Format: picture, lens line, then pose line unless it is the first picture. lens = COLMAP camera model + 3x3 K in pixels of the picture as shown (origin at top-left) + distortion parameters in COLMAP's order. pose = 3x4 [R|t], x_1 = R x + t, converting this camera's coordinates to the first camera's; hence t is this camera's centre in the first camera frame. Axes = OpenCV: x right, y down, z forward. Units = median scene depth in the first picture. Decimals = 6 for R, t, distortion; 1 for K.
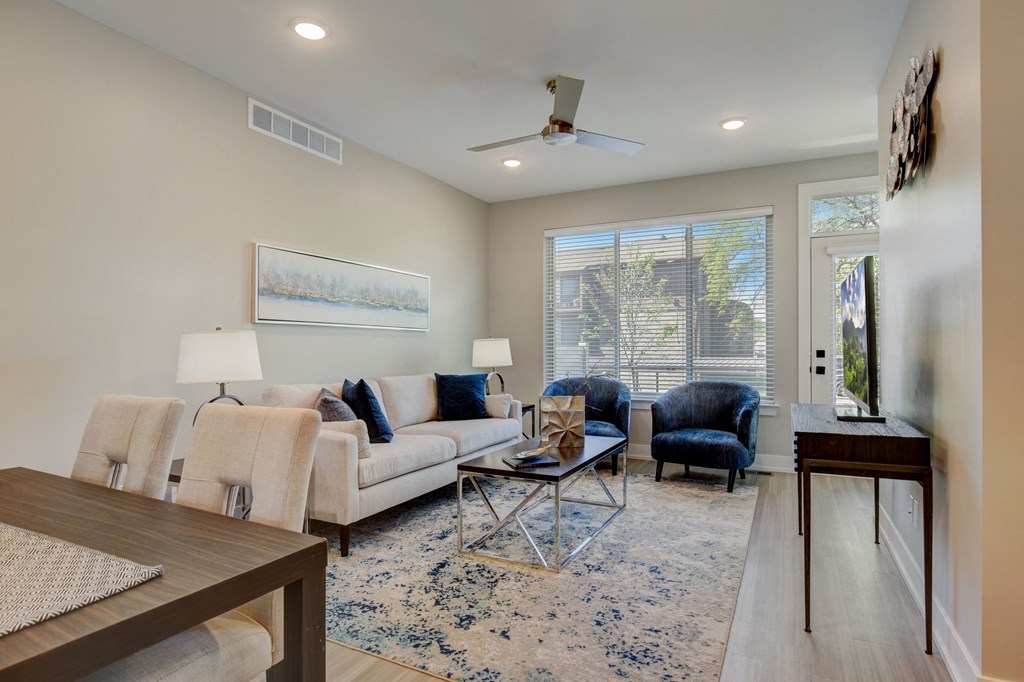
lens RADIAL K [[533.4, 0, 510.2], [0, 533.4, 348.5], [0, 0, 1]] dist [-0.021282, -0.001174]
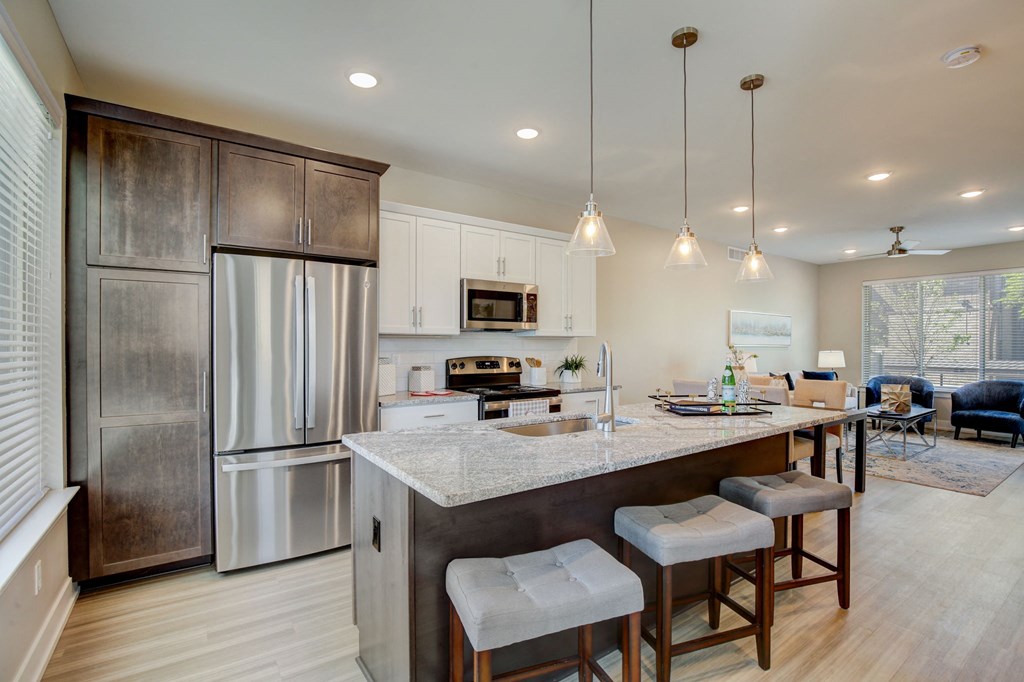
lens RADIAL K [[467.3, 0, 512.3], [0, 467.3, 345.9], [0, 0, 1]] dist [-0.034563, 0.005600]
pose [[0.887473, 0.006320, -0.460817, -0.374502], [-0.003400, 0.999969, 0.007165, -0.058439], [0.460848, -0.004792, 0.887466, -1.113355]]
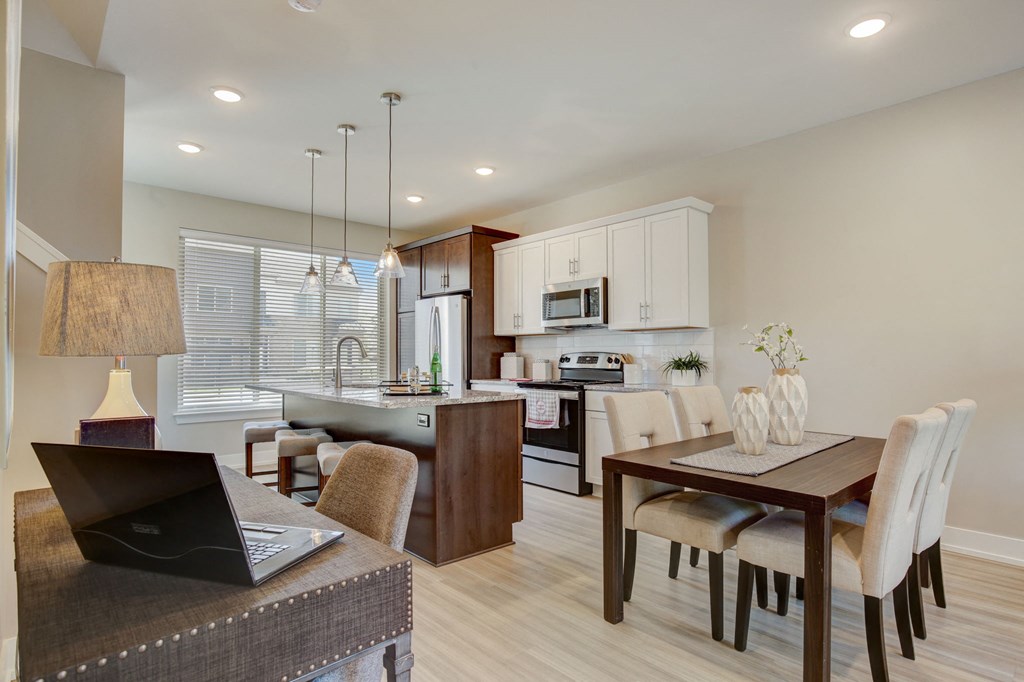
lens RADIAL K [[533.4, 0, 511.4], [0, 533.4, 345.9], [0, 0, 1]] dist [-0.021282, -0.001174]
pose [[-0.331636, -0.013790, -0.943306, 0.434662], [0.003870, 0.999865, -0.015978, -0.016572], [0.943399, -0.008949, -0.331538, 0.195707]]
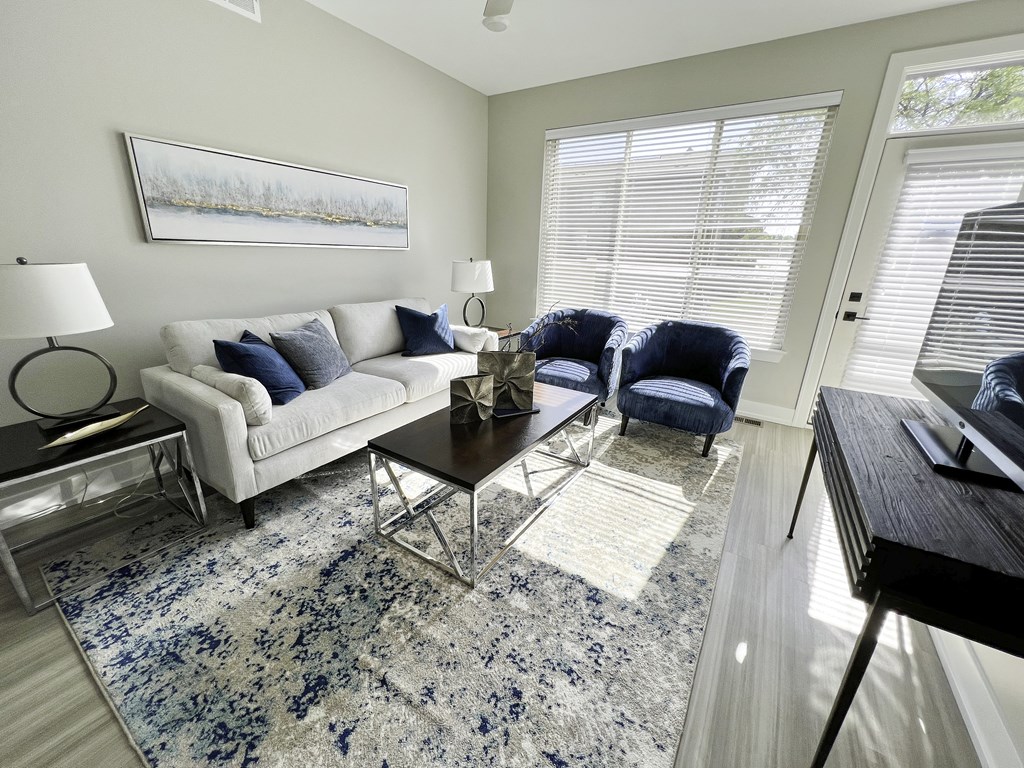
lens RADIAL K [[406.8, 0, 507.3], [0, 406.8, 380.9], [0, 0, 1]] dist [-0.002829, -0.000194]
pose [[0.994538, 0.060833, -0.084815, 0.130412], [-0.031863, 0.950757, 0.308294, -0.054999], [0.099393, -0.303907, 0.947503, 0.378189]]
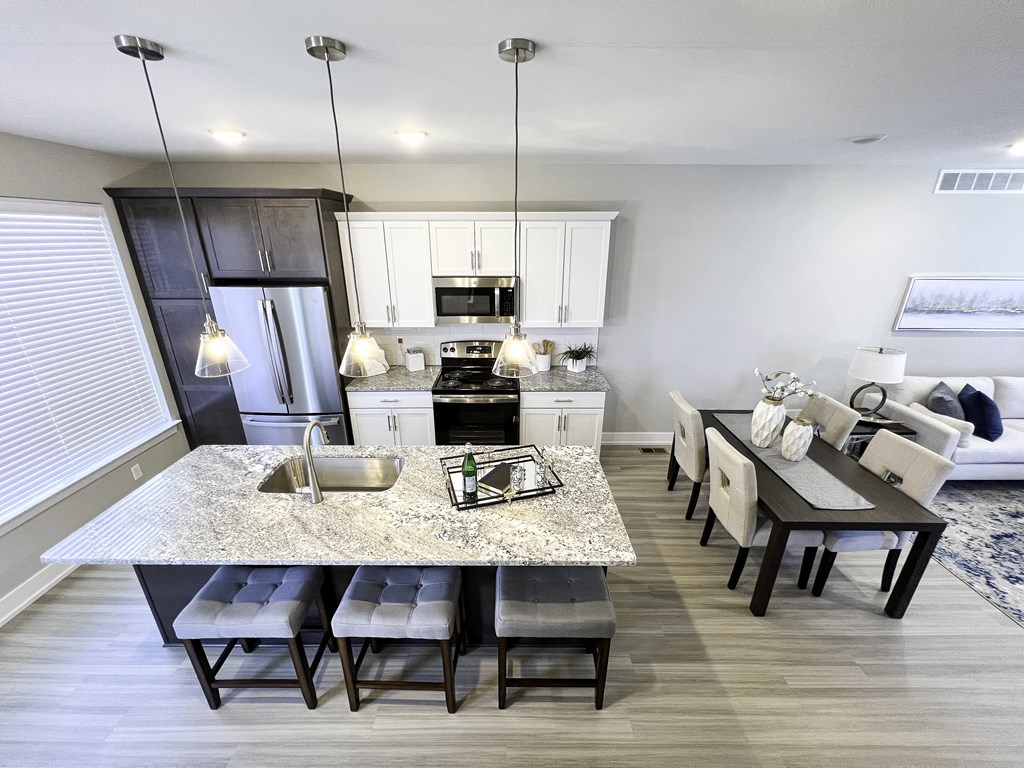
lens RADIAL K [[406.8, 0, 508.1], [0, 406.8, 381.6], [0, 0, 1]] dist [-0.002829, -0.000194]
pose [[0.462975, 0.309032, -0.830755, 0.027314], [0.003820, 0.936549, 0.350516, -0.314406], [0.886363, -0.165454, 0.432418, -0.519331]]
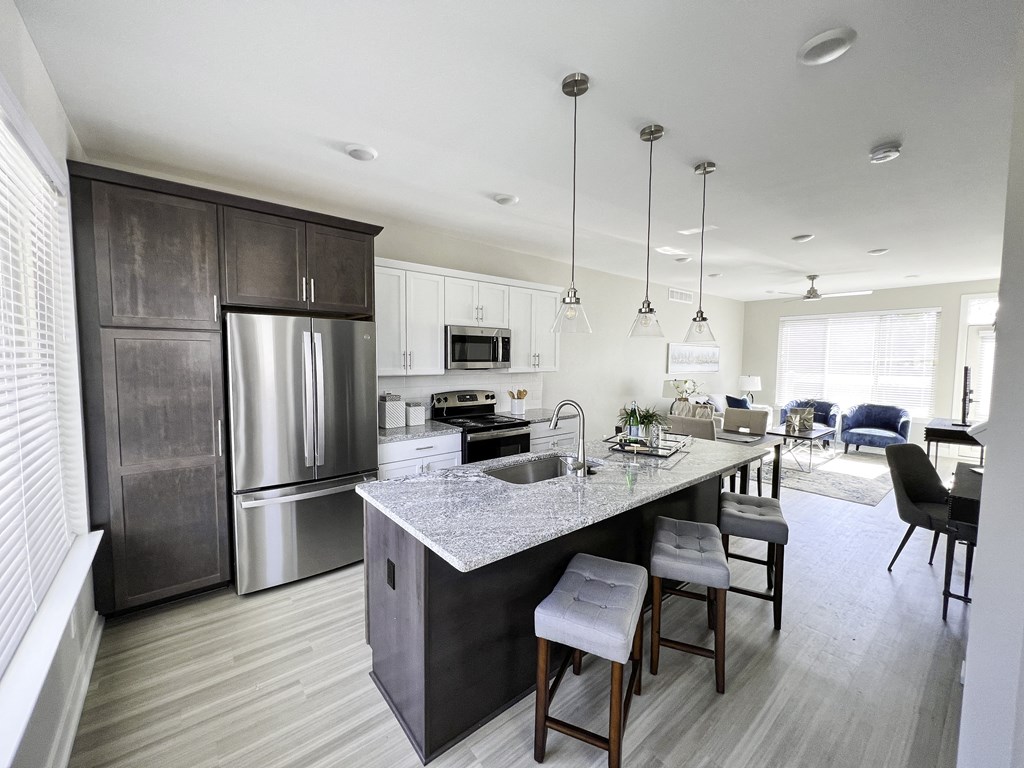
lens RADIAL K [[406.8, 0, 504.0], [0, 406.8, 381.9], [0, 0, 1]] dist [-0.002829, -0.000194]
pose [[0.916385, 0.033136, -0.398923, -0.401392], [-0.008217, 0.997915, 0.064013, -0.126799], [0.400213, -0.055383, 0.914747, -1.139787]]
